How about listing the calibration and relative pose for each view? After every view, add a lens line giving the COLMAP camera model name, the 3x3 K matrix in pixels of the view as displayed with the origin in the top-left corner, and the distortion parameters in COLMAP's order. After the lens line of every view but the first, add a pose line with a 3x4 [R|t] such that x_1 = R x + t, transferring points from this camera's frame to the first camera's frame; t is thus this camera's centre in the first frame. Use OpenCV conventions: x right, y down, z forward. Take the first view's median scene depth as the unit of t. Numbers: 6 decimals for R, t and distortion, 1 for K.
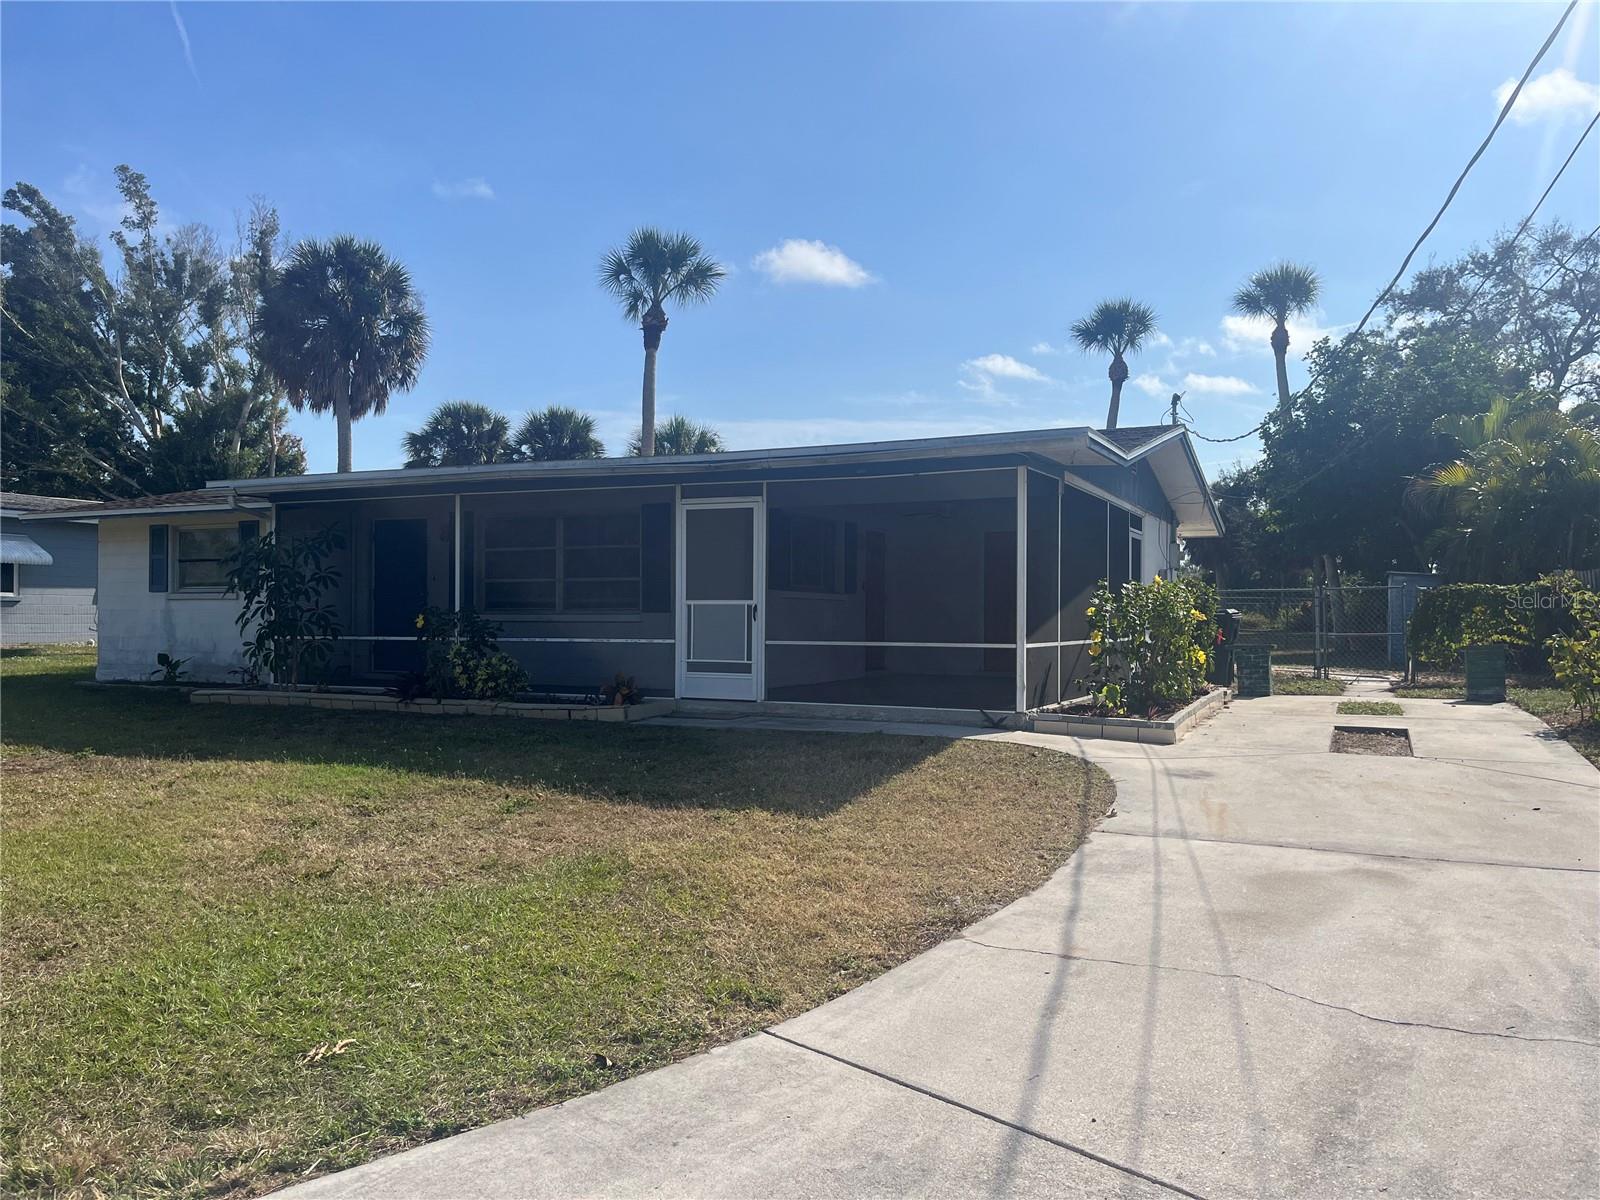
lens RADIAL K [[1214.2, 0, 793.1], [0, 1214.2, 608.5], [0, 0, 1]] dist [0.055750, -0.074077]
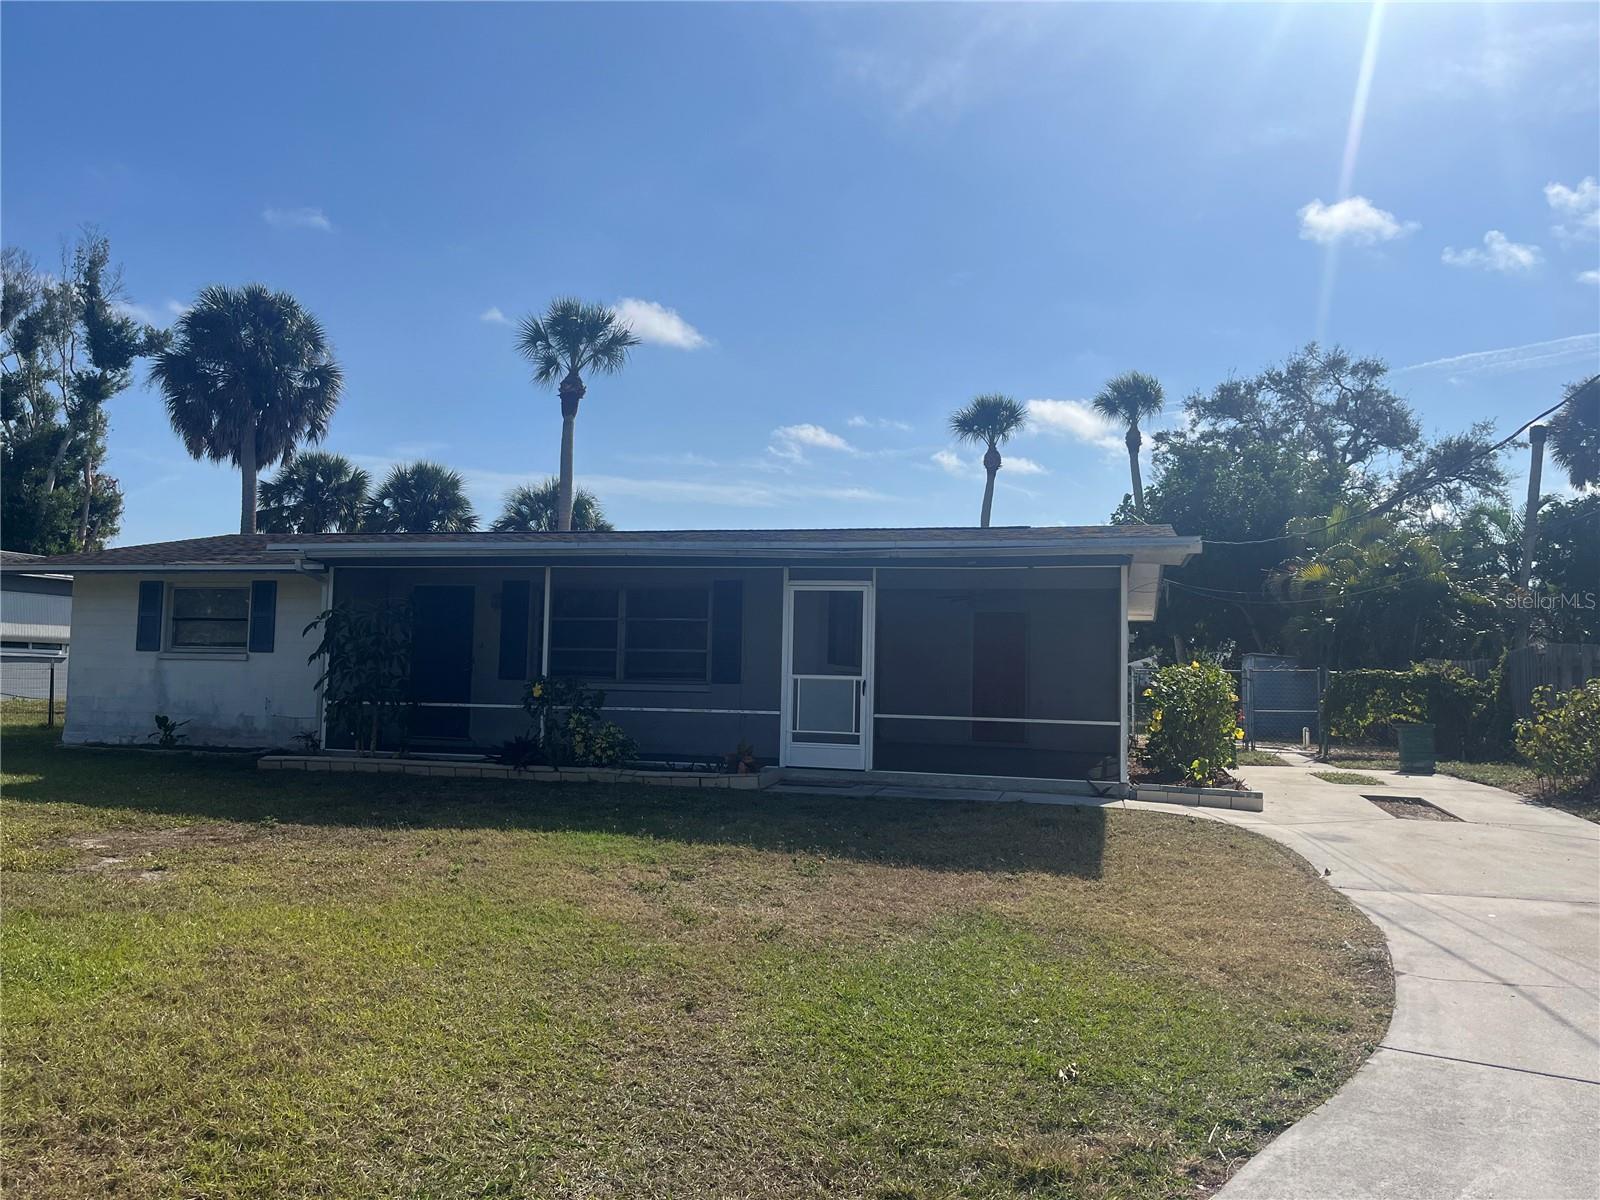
lens RADIAL K [[1214.2, 0, 794.8], [0, 1214.2, 590.9], [0, 0, 1]] dist [0.055750, -0.074077]
pose [[0.982074, 0.031851, 0.185786, -0.194351], [-0.019887, 0.997628, -0.065907, -0.006751], [-0.187444, 0.061031, 0.980377, -0.036887]]
